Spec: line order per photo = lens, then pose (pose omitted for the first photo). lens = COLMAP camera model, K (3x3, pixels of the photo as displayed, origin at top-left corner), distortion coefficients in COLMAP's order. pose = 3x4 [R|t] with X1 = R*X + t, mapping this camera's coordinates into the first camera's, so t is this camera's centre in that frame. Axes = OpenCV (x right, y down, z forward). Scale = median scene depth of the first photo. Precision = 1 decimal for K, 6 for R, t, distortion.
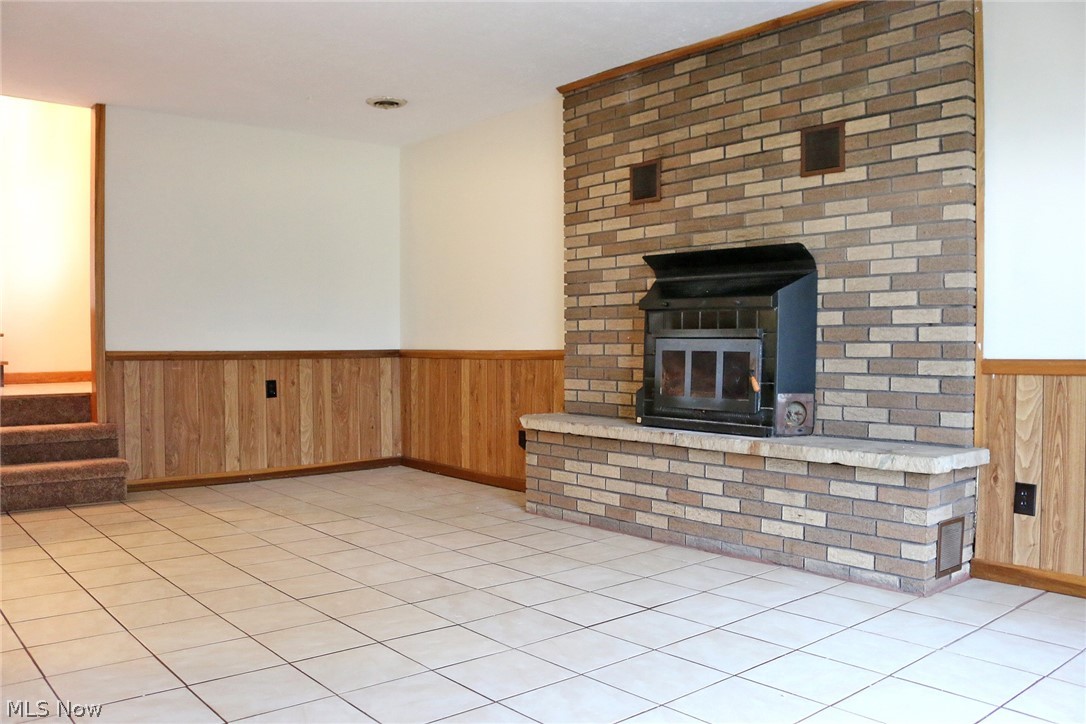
lens RADIAL K [[893.2, 0, 537.2], [0, 893.2, 363.4], [0, 0, 1]] dist [-0.150637, 0.120408]
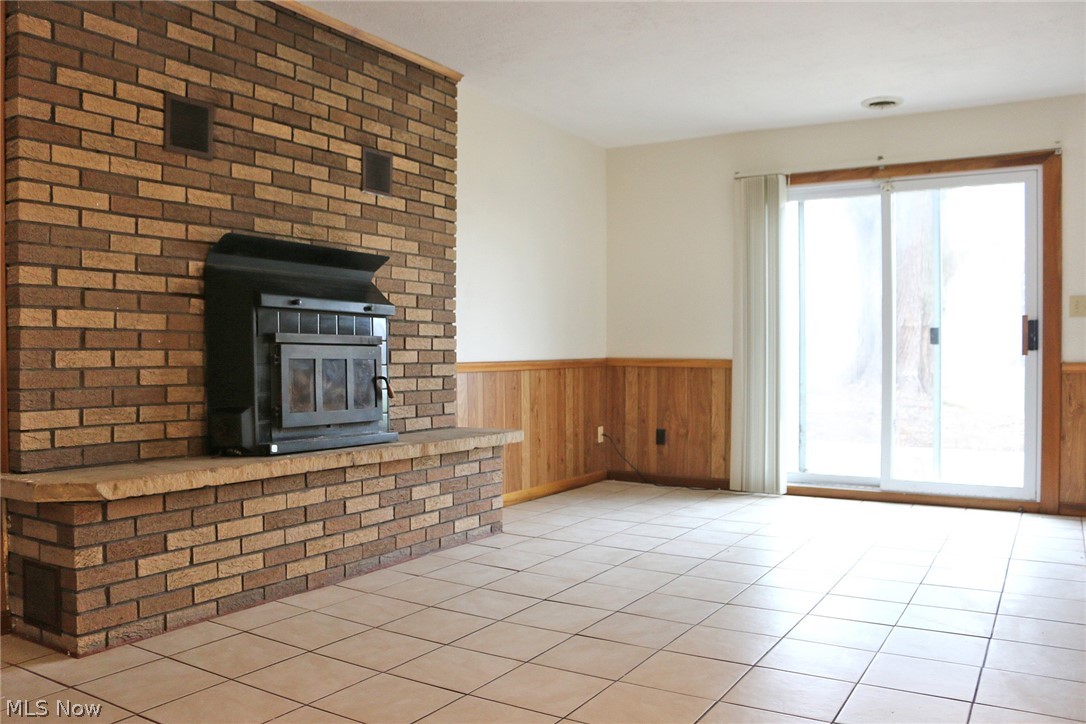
lens RADIAL K [[893.2, 0, 541.4], [0, 893.2, 363.2], [0, 0, 1]] dist [-0.150637, 0.120408]
pose [[-0.322475, -0.012395, 0.946497, -0.703043], [0.014731, 0.999727, 0.018111, -0.022078], [-0.946463, 0.019783, -0.322205, 1.050680]]
